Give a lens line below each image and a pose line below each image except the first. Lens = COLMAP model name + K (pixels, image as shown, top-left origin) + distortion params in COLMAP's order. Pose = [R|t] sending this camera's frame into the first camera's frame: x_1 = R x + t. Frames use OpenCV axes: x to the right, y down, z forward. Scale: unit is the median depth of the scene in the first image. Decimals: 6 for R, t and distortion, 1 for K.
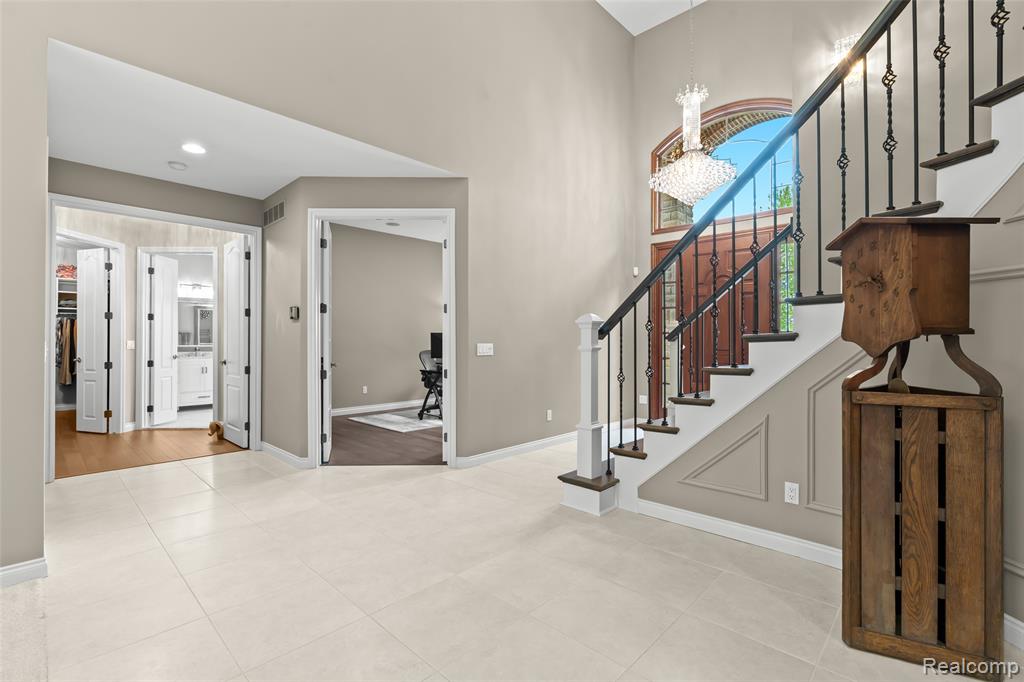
lens RADIAL K [[463.9, 0, 516.1], [0, 463.9, 342.3], [0, 0, 1]] dist [-0.007552, 0.003691]
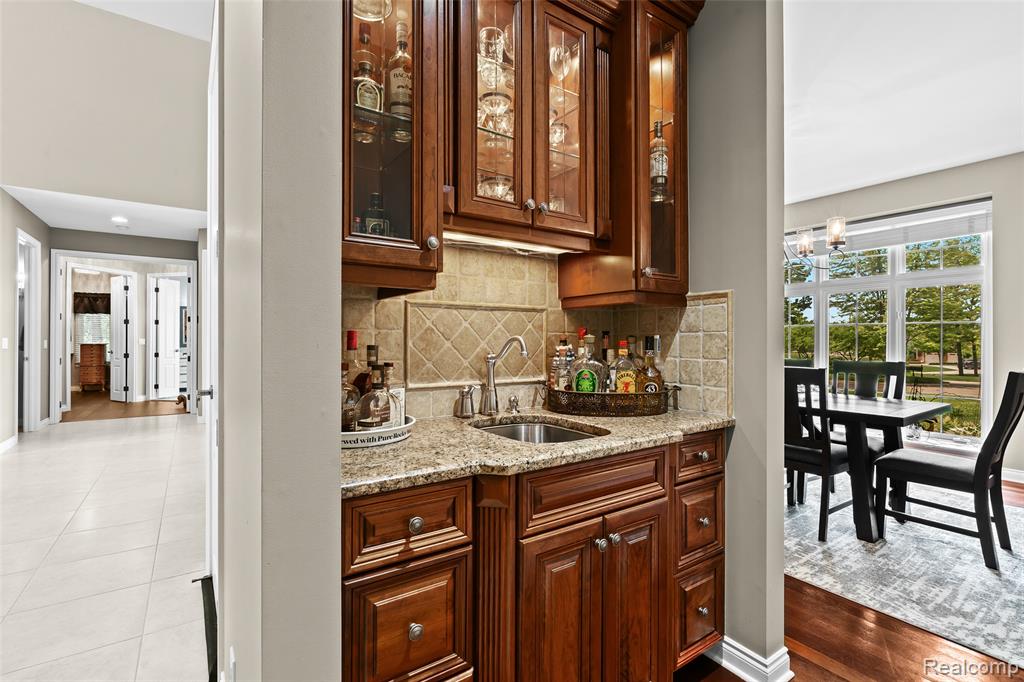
lens RADIAL K [[463.9, 0, 507.4], [0, 463.9, 341.7], [0, 0, 1]] dist [-0.007552, 0.003691]
pose [[0.978083, 0.005238, -0.208149, 0.567049], [-0.004956, 0.999986, 0.001876, -0.002632], [0.208156, -0.000803, 0.978095, -0.172274]]
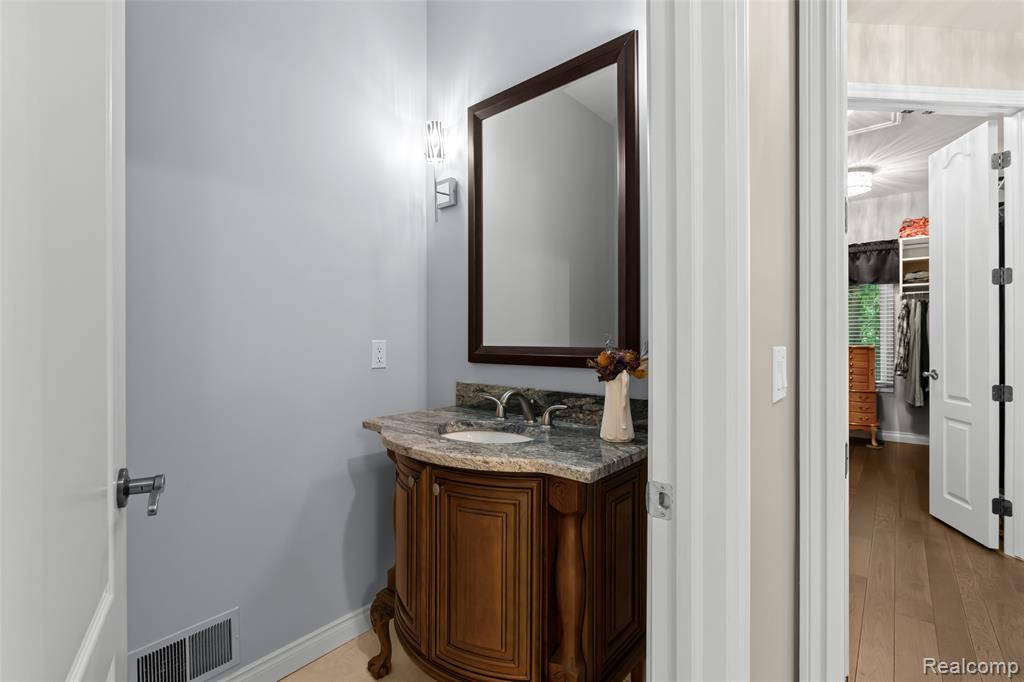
lens RADIAL K [[463.9, 0, 519.3], [0, 463.9, 339.6], [0, 0, 1]] dist [-0.007552, 0.003691]
pose [[0.079388, -0.000265, -0.996844, -0.460339], [0.010156, 0.999948, 0.000543, -0.004498], [0.996792, -0.010167, 0.079387, 0.488846]]
